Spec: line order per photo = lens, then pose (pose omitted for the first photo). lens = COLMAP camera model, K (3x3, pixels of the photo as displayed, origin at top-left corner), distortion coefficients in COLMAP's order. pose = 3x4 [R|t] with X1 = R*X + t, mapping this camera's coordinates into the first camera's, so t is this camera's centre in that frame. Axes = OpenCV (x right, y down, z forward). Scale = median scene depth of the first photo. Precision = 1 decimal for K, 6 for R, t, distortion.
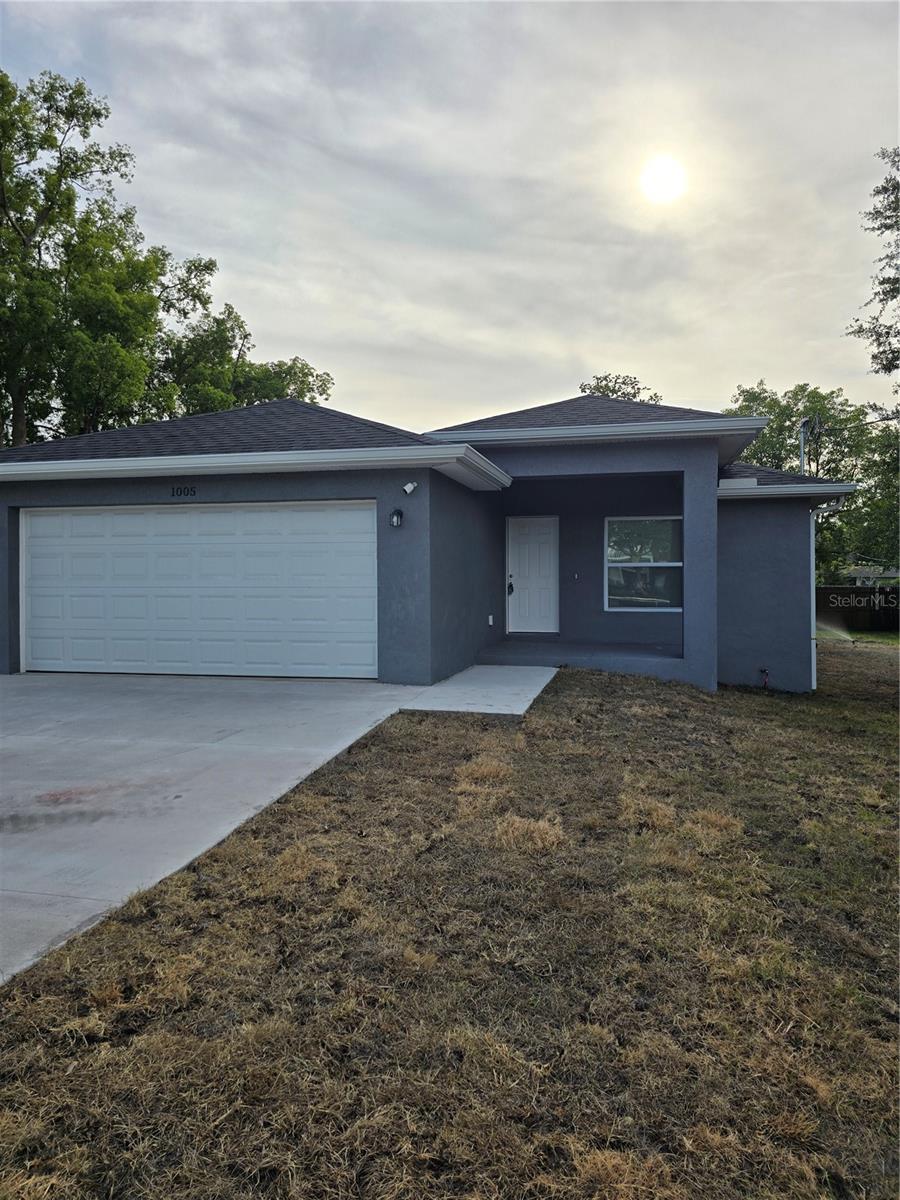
lens RADIAL K [[809.9, 0, 452.9], [0, 809.9, 576.8], [0, 0, 1]] dist [0.067360, -0.059451]
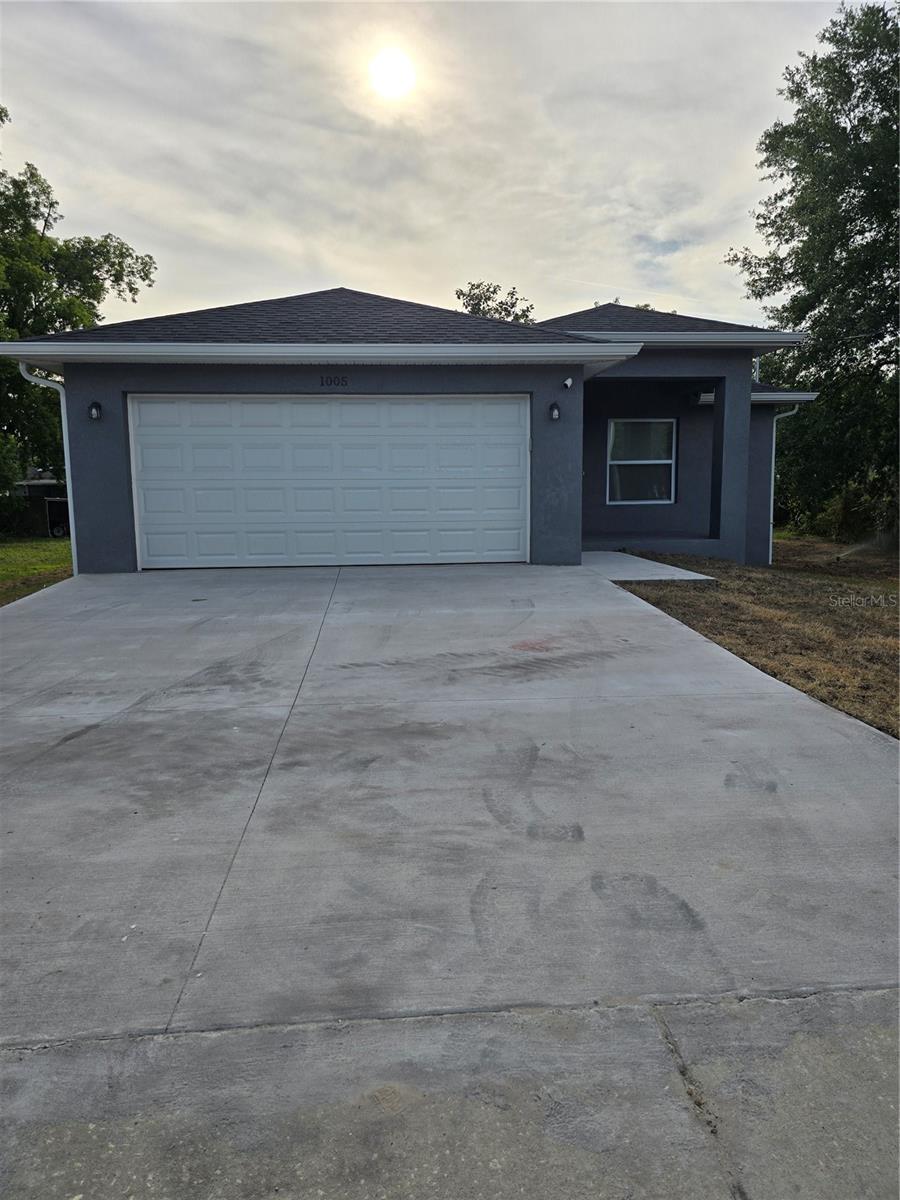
lens RADIAL K [[810.5, 0, 455.1], [0, 810.5, 597.5], [0, 0, 1]] dist [0.057507, -0.065751]
pose [[0.953363, -0.047225, 0.298108, -0.457226], [0.007513, 0.991090, 0.132979, 0.024044], [-0.301732, -0.124538, 0.945224, -0.014349]]
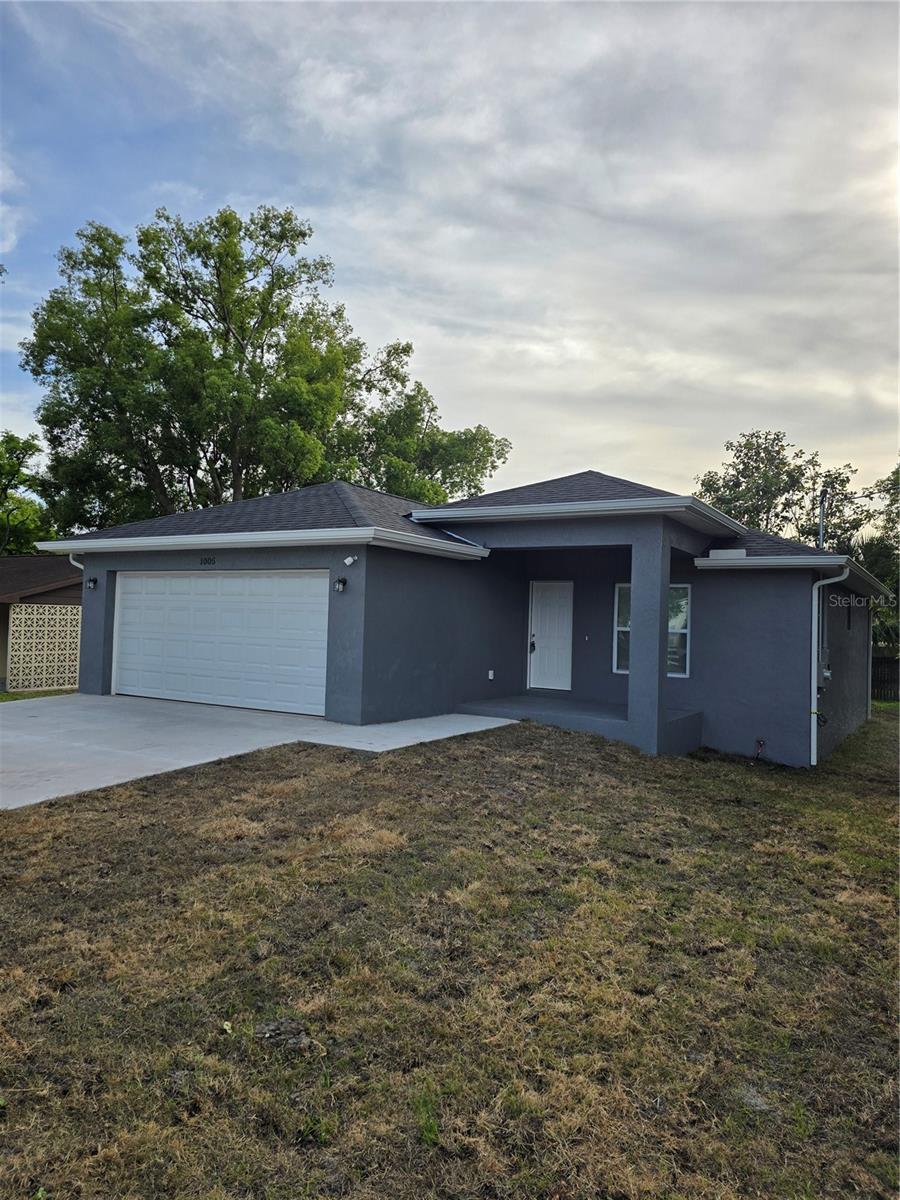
lens RADIAL K [[800.5, 0, 442.0], [0, 800.5, 599.3], [0, 0, 1]] dist [0.065367, -0.060648]
pose [[0.949158, 0.024710, -0.313827, 0.391716], [-0.035529, 0.998954, -0.028801, -0.019453], [0.312787, 0.038487, 0.949043, -0.079147]]
